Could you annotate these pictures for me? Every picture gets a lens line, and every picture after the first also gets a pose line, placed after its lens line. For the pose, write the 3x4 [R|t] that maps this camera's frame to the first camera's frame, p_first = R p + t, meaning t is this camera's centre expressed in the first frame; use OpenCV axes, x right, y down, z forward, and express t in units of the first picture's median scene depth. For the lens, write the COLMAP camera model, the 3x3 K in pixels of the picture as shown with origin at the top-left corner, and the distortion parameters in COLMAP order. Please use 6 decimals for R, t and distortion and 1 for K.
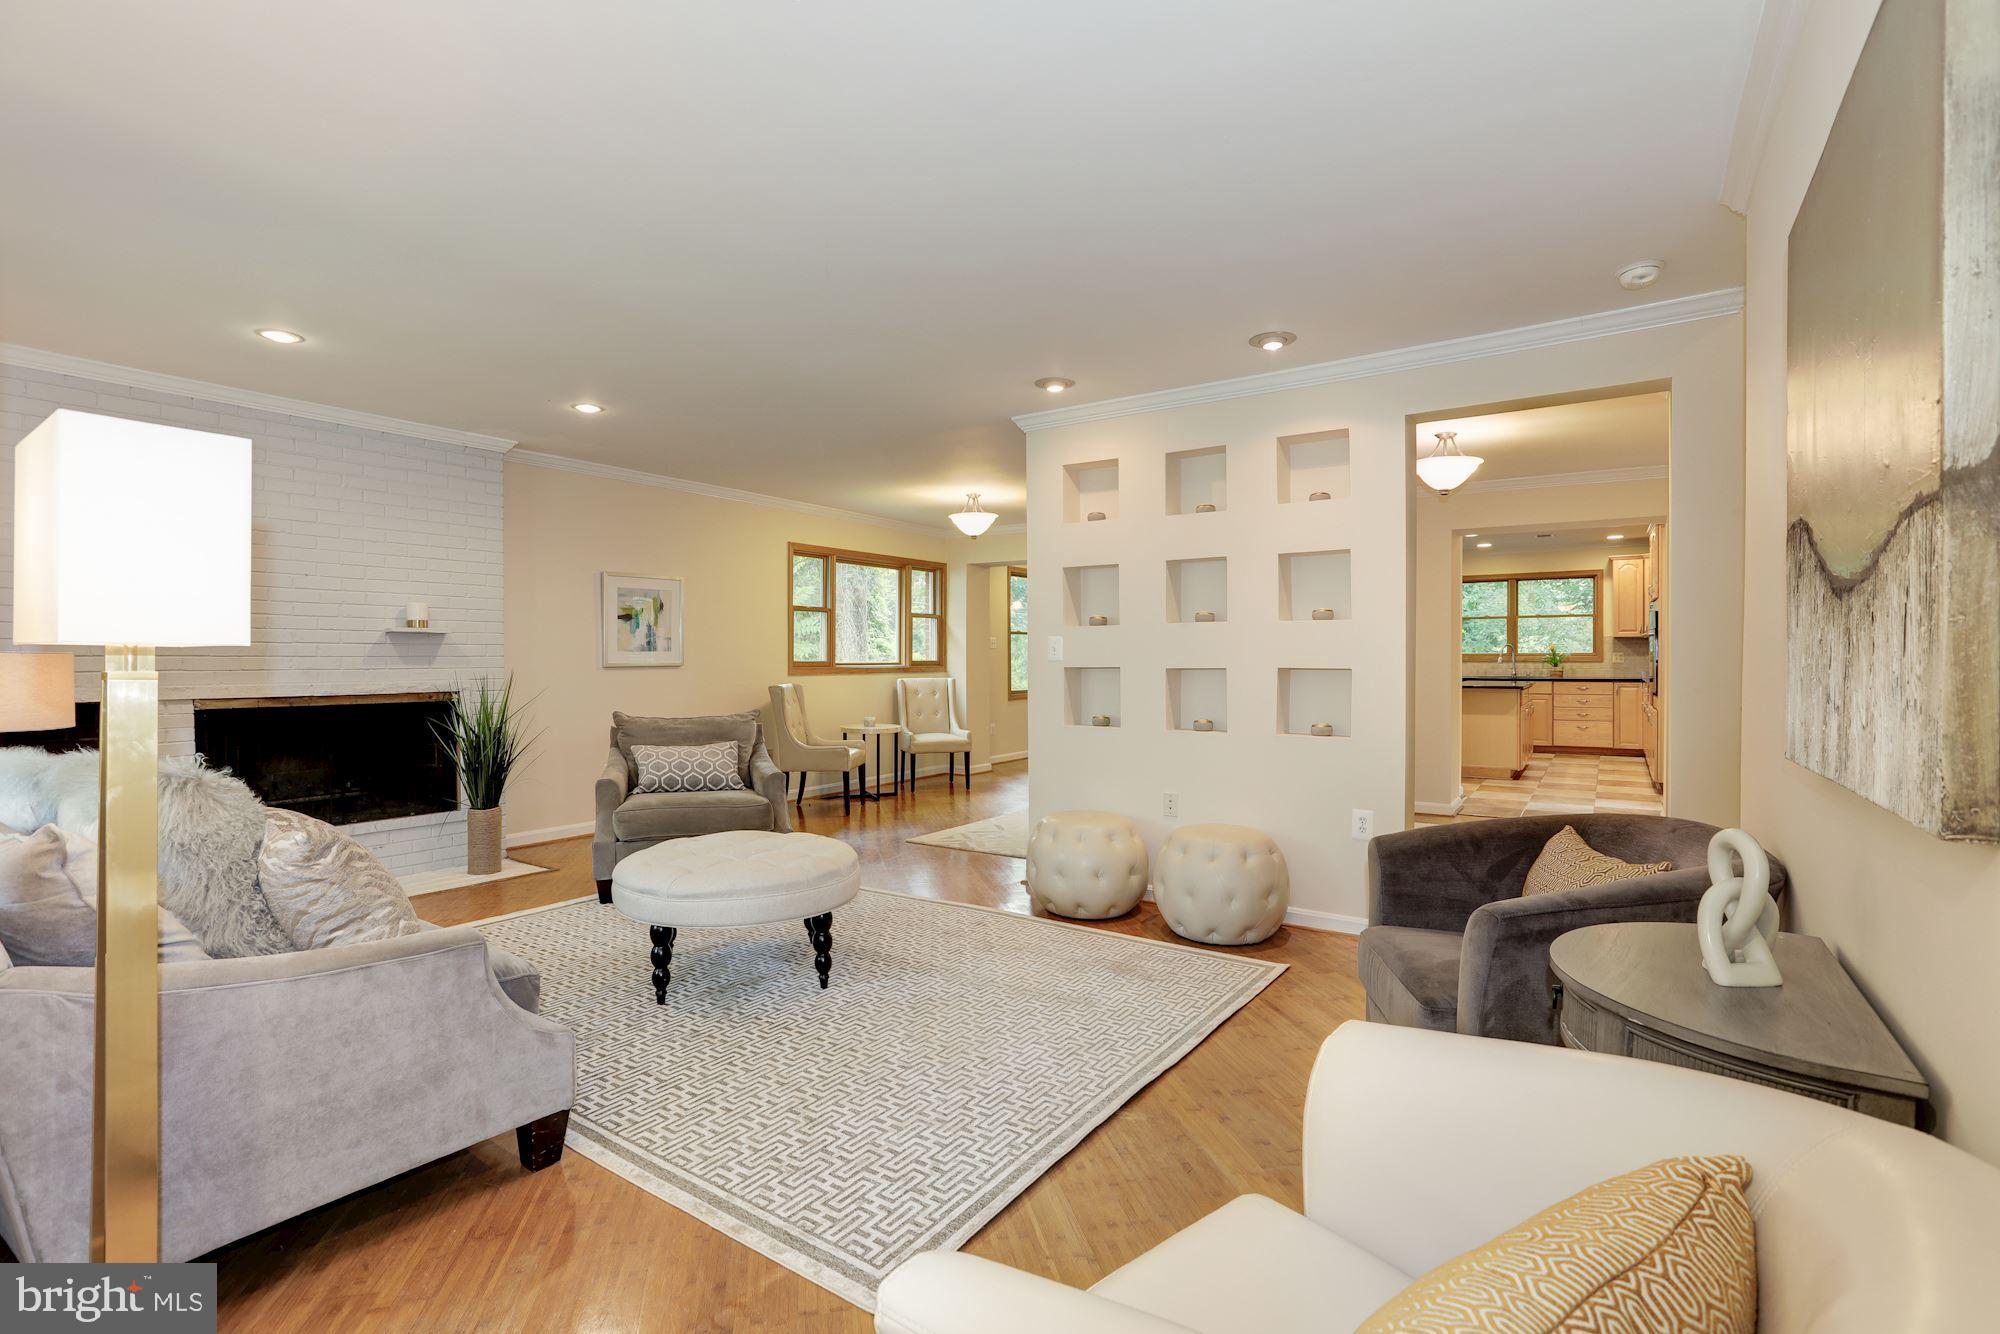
lens RADIAL K [[924.2, 0, 996.2], [0, 924.2, 624.4], [0, 0, 1]] dist [-0.025393, 0.000189]
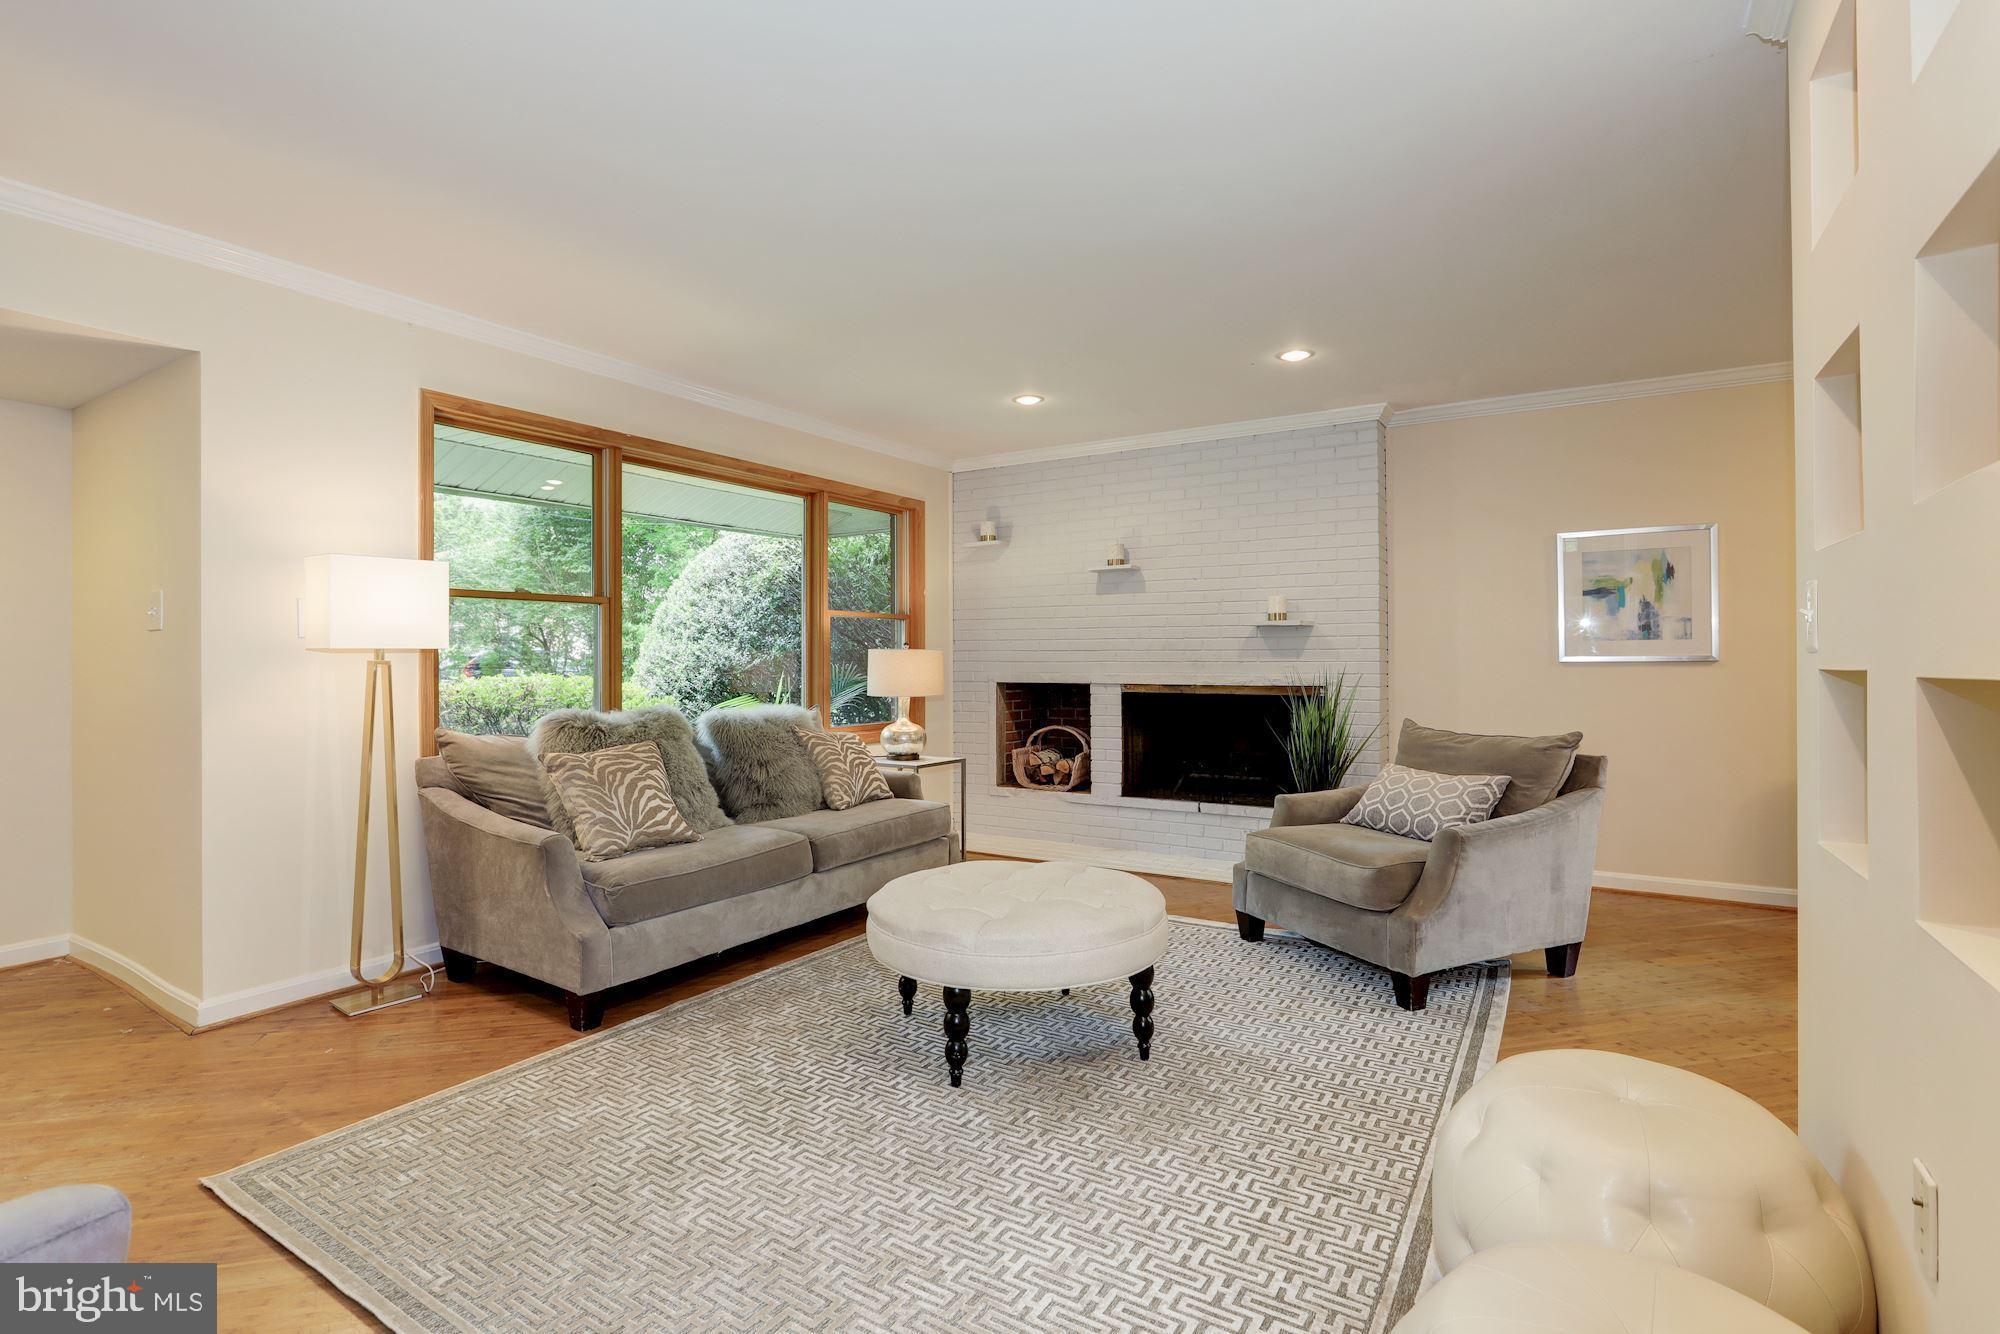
lens RADIAL K [[933.5, 0, 1018.5], [0, 933.5, 653.9], [0, 0, 1]] dist [-0.050776, 0.027959]
pose [[0.058684, 0.000187, -0.998277, 0.383185], [0.040734, 0.999167, 0.002582, 0.026360], [0.997445, -0.040816, 0.058627, 0.675054]]
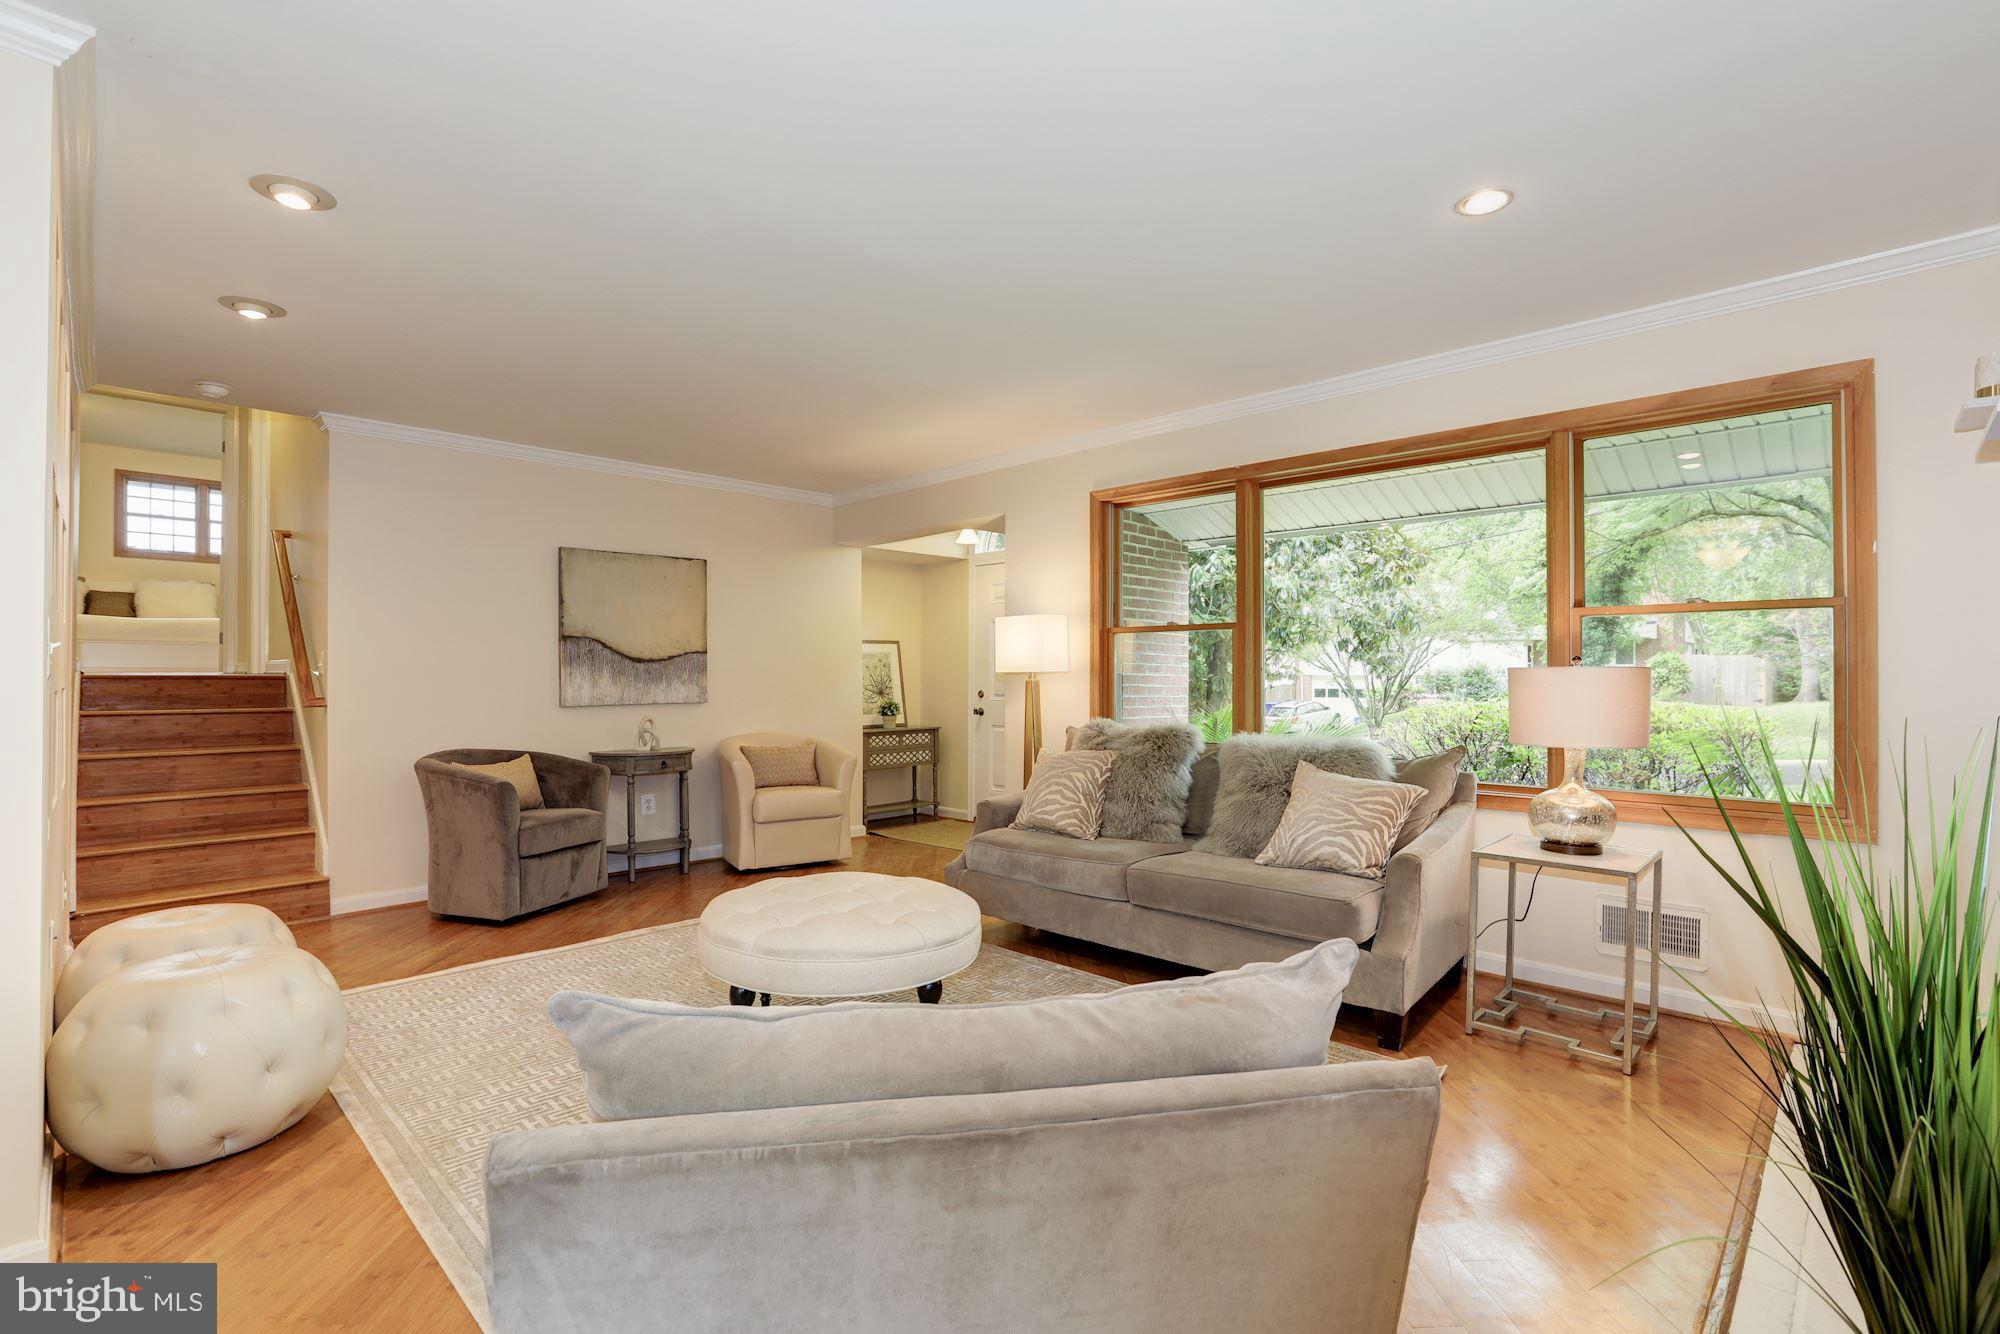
lens RADIAL K [[921.0, 0, 1006.8], [0, 921.0, 672.4], [0, 0, 1]] dist [-0.025351, 0.000025]
pose [[-0.987617, 0.001631, 0.156876, -0.661245], [-0.004626, 0.999208, -0.039510, 0.053730], [-0.156817, -0.039747, -0.986828, 1.483154]]
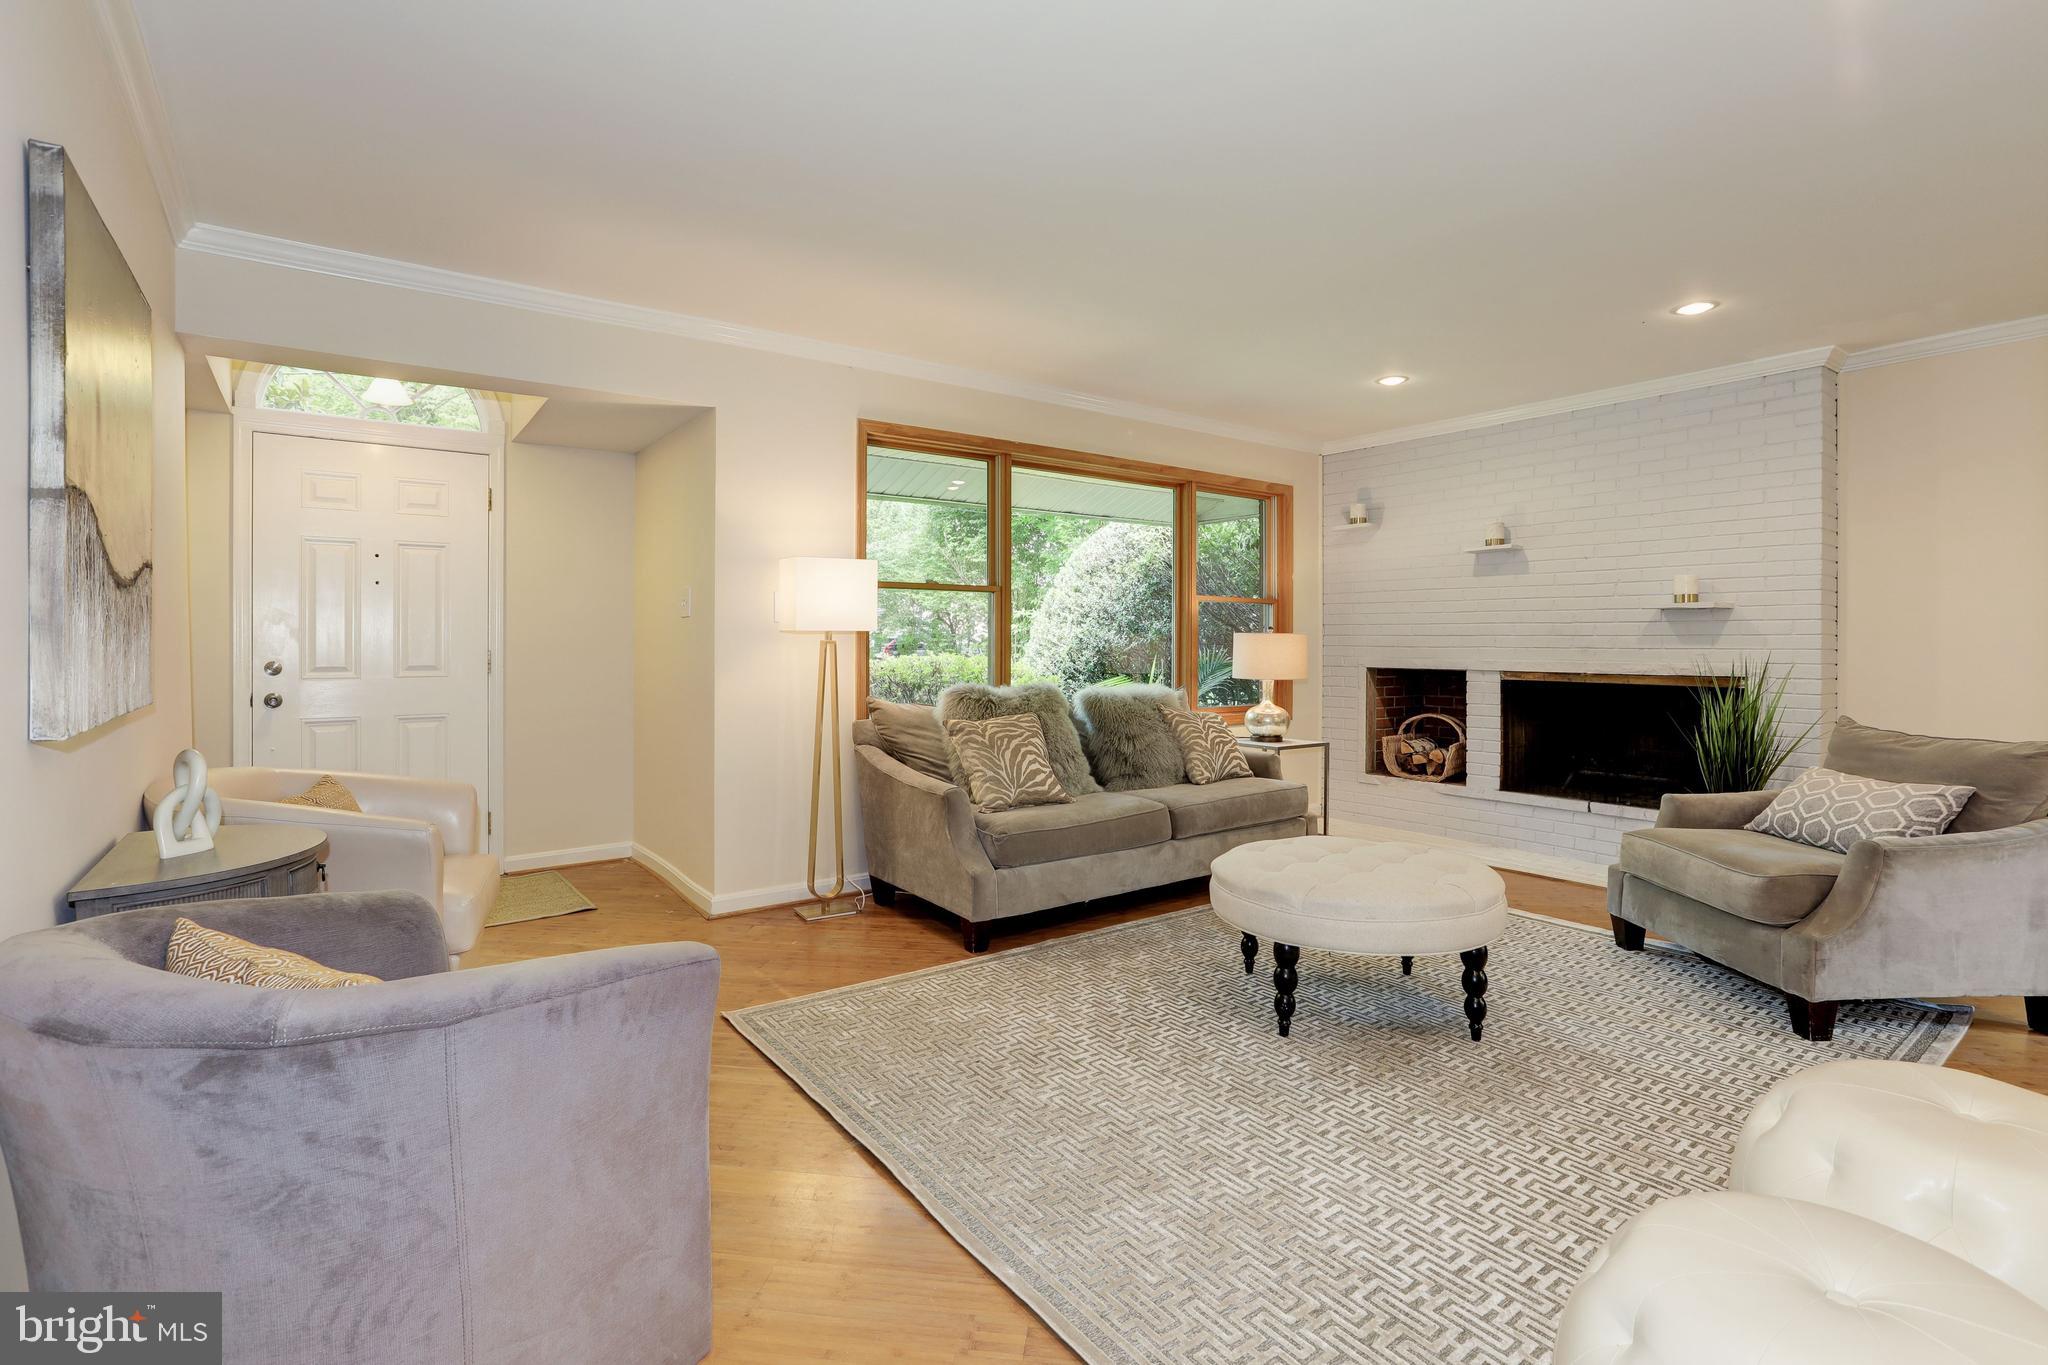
lens RADIAL K [[946.4, 0, 1020.1], [0, 946.4, 638.9], [0, 0, 1]] dist [-0.025393, 0.000189]
pose [[-0.335857, 0.000525, -0.941913, 0.463089], [0.032838, 0.999398, -0.011152, 0.028366], [0.941340, -0.034676, -0.335672, 0.713131]]
